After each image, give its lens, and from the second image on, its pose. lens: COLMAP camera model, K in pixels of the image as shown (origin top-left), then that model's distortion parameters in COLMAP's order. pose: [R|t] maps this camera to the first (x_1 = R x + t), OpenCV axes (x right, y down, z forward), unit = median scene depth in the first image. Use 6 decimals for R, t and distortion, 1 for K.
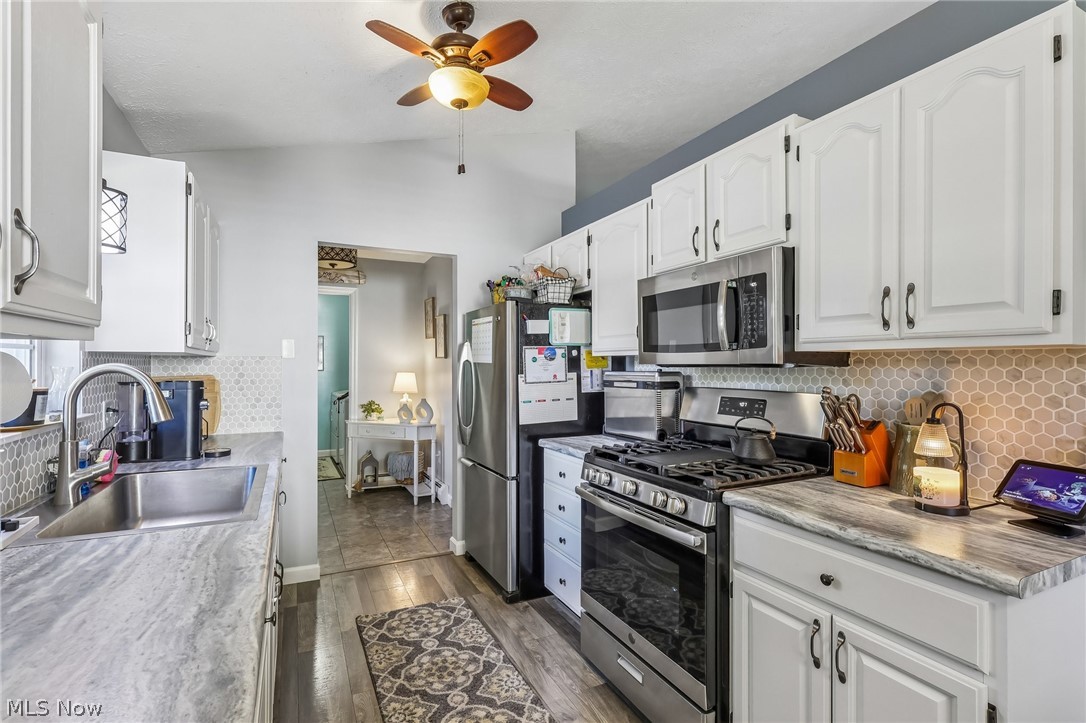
lens RADIAL K [[503.1, 0, 542.1], [0, 503.1, 362.2], [0, 0, 1]] dist [0.000354, 0.000194]
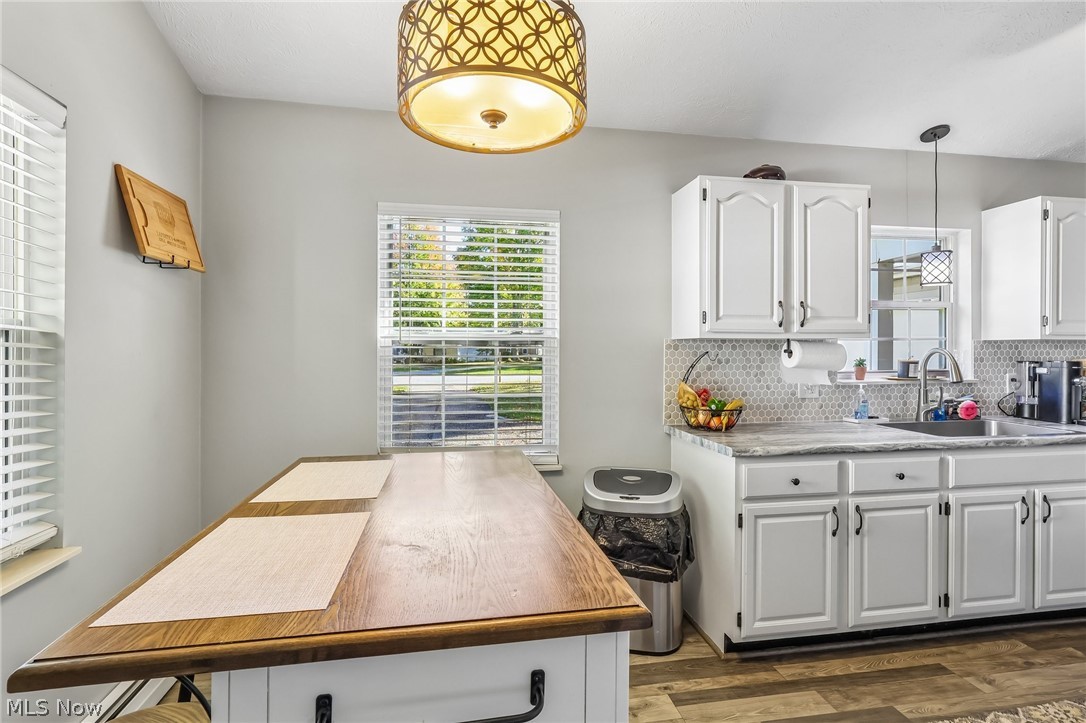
lens RADIAL K [[511.3, 0, 538.9], [0, 511.3, 352.3], [0, 0, 1]] dist [0.001306, 0.001025]
pose [[-0.279120, 0.004515, -0.960245, 0.757530], [0.006584, 0.999974, 0.002788, 0.002040], [0.960234, -0.005544, -0.279143, 0.080573]]
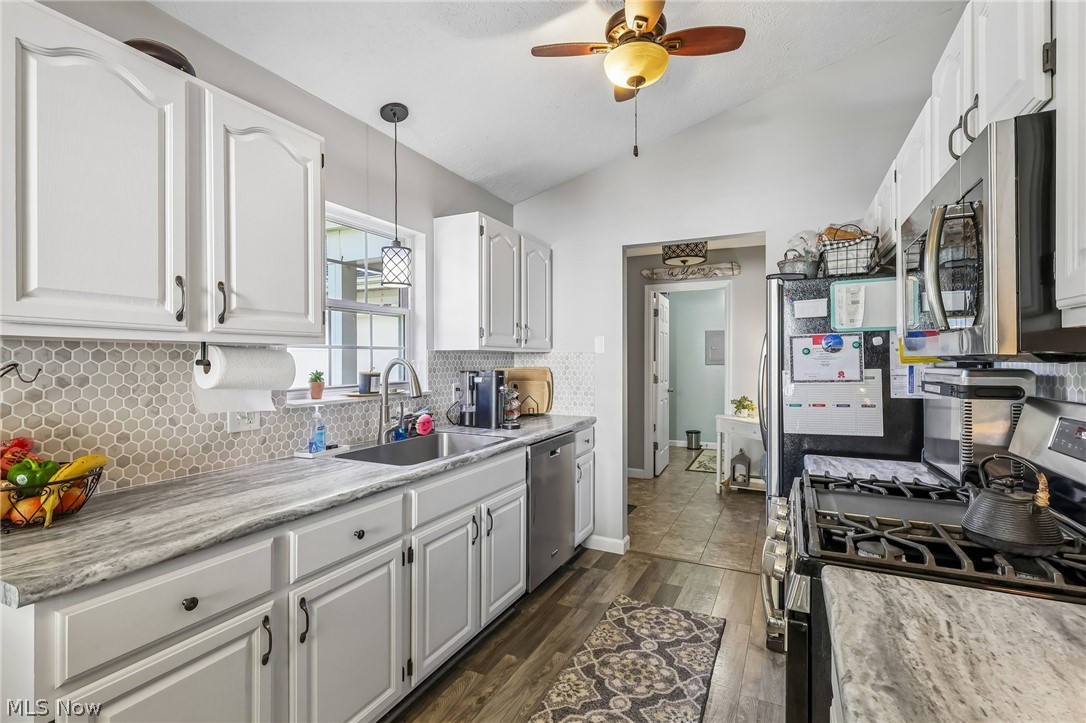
lens RADIAL K [[512.7, 0, 540.7], [0, 512.7, 362.0], [0, 0, 1]] dist [0.001440, 0.000377]
pose [[0.612089, 0.002554, -0.790785, 0.396442], [0.005750, 0.999954, 0.007681, 0.002990], [0.790768, -0.009249, 0.612046, 0.214881]]
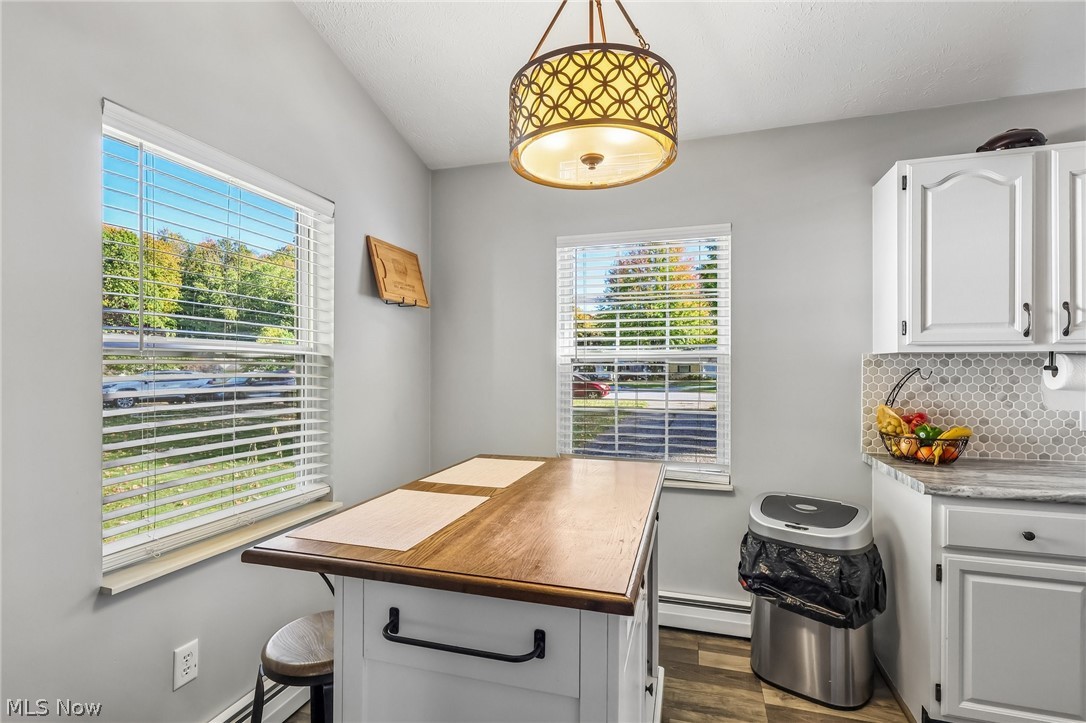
lens RADIAL K [[509.3, 0, 540.7], [0, 509.3, 368.5], [0, 0, 1]] dist [0.002384, 0.000384]
pose [[-0.683169, 0.002839, -0.730255, 0.736164], [0.006741, 0.999974, -0.002418, 0.003561], [0.730229, -0.006574, -0.683170, 0.237163]]
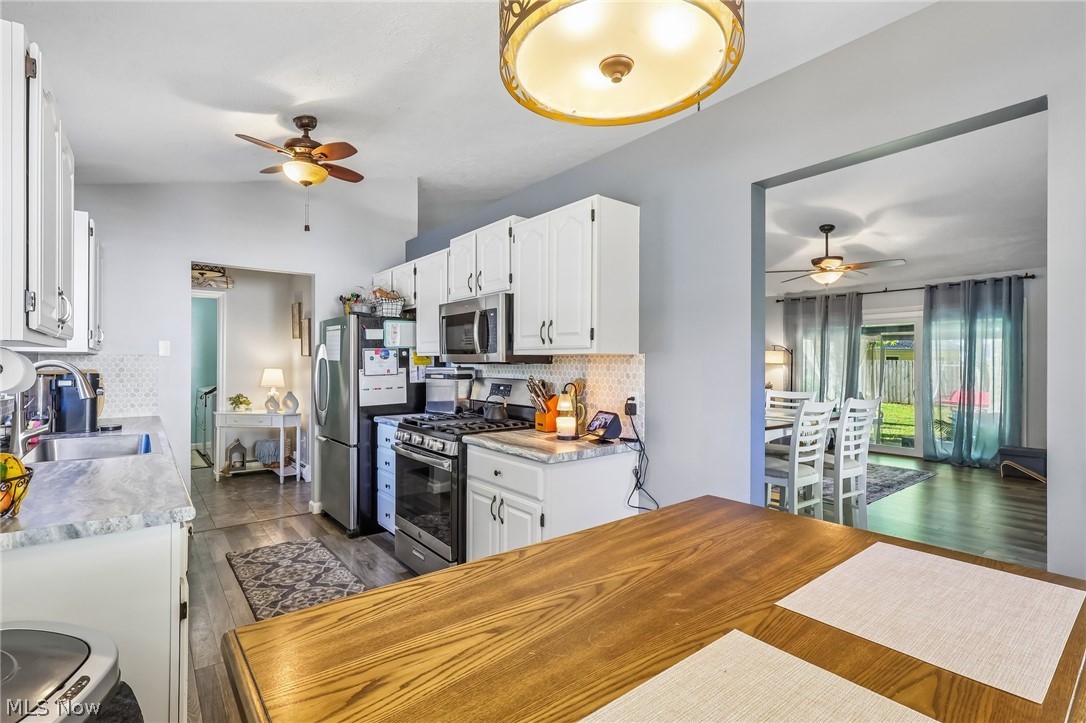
lens RADIAL K [[500.8, 0, 540.5], [0, 500.8, 363.2], [0, 0, 1]] dist [-0.002094, -0.000416]
pose [[0.977267, 0.003162, 0.211989, 0.157907], [-0.004461, 0.999974, 0.005646, -0.002059], [-0.211965, -0.006464, 0.977256, -0.457639]]
